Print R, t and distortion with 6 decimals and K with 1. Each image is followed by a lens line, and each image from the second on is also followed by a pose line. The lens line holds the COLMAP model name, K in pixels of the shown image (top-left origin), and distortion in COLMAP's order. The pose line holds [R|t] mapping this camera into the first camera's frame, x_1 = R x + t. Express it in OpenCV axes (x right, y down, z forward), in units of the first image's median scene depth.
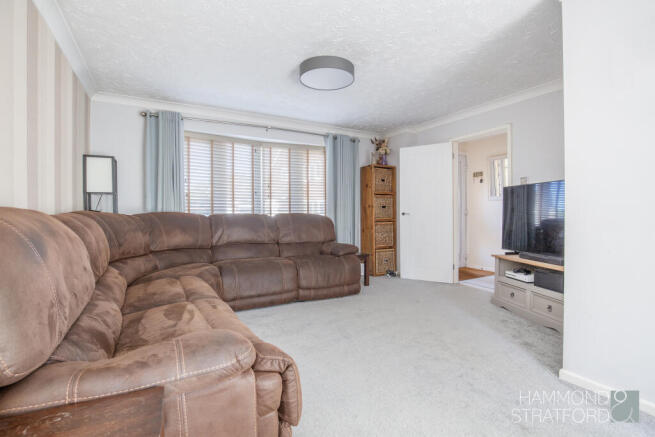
lens RADIAL K [[296.8, 0, 328.0], [0, 296.8, 215.6], [0, 0, 1]] dist [0.000300, 0.000003]
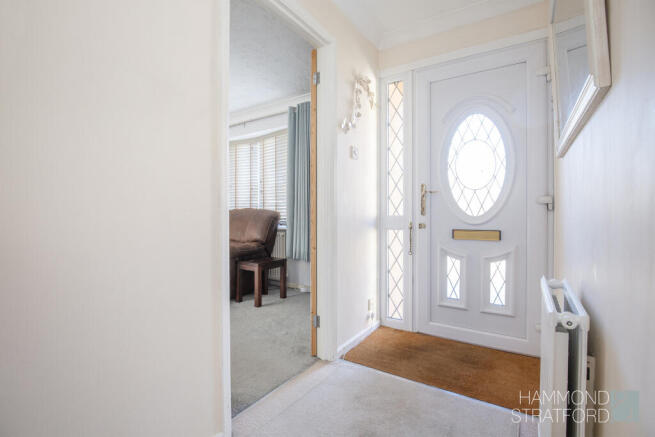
lens RADIAL K [[296.8, 0, 328.1], [0, 296.8, 216.6], [0, 0, 1]] dist [0.000300, 0.000003]
pose [[0.494062, 0.008141, -0.869388, 0.781647], [-0.009406, 0.999948, 0.004018, 0.010259], [0.869376, 0.006192, 0.494113, 0.738255]]
